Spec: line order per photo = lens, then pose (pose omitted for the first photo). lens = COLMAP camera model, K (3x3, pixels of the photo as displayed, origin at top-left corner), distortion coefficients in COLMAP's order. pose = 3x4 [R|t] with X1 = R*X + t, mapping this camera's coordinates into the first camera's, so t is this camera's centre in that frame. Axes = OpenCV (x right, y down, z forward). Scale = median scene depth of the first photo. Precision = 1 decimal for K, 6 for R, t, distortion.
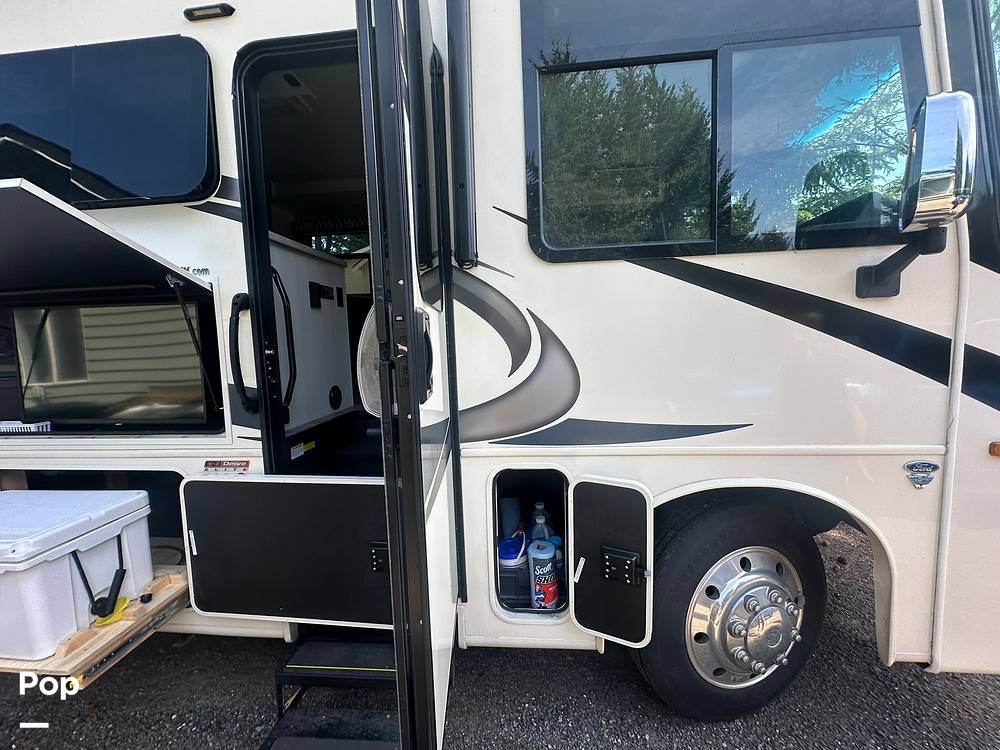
lens RADIAL K [[401.1, 0, 499.7], [0, 401.1, 377.0], [0, 0, 1]] dist [-0.000179, -0.000406]
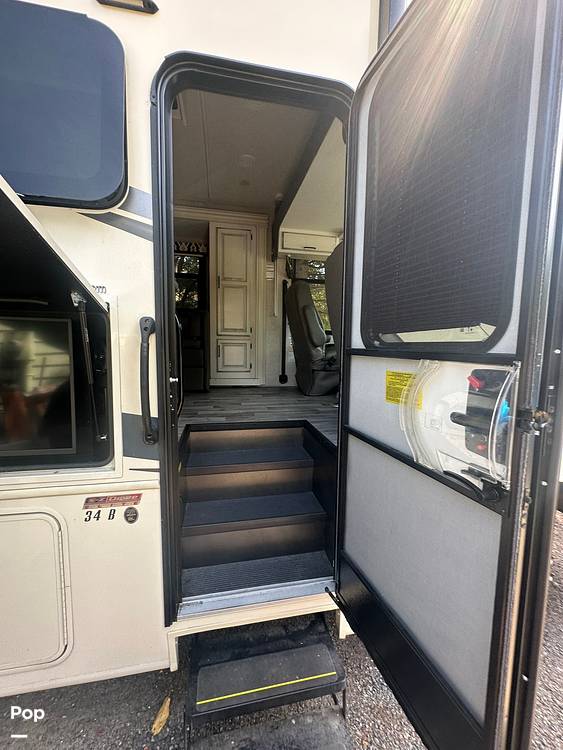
lens RADIAL K [[300.9, 0, 281.5], [0, 300.9, 375.0], [0, 0, 1]] dist [-0.000179, -0.000406]
pose [[0.957178, 0.018436, 0.288914, -0.539088], [-0.019790, 0.999803, 0.001765, -0.080892], [-0.288824, -0.007407, 0.957353, 0.236837]]
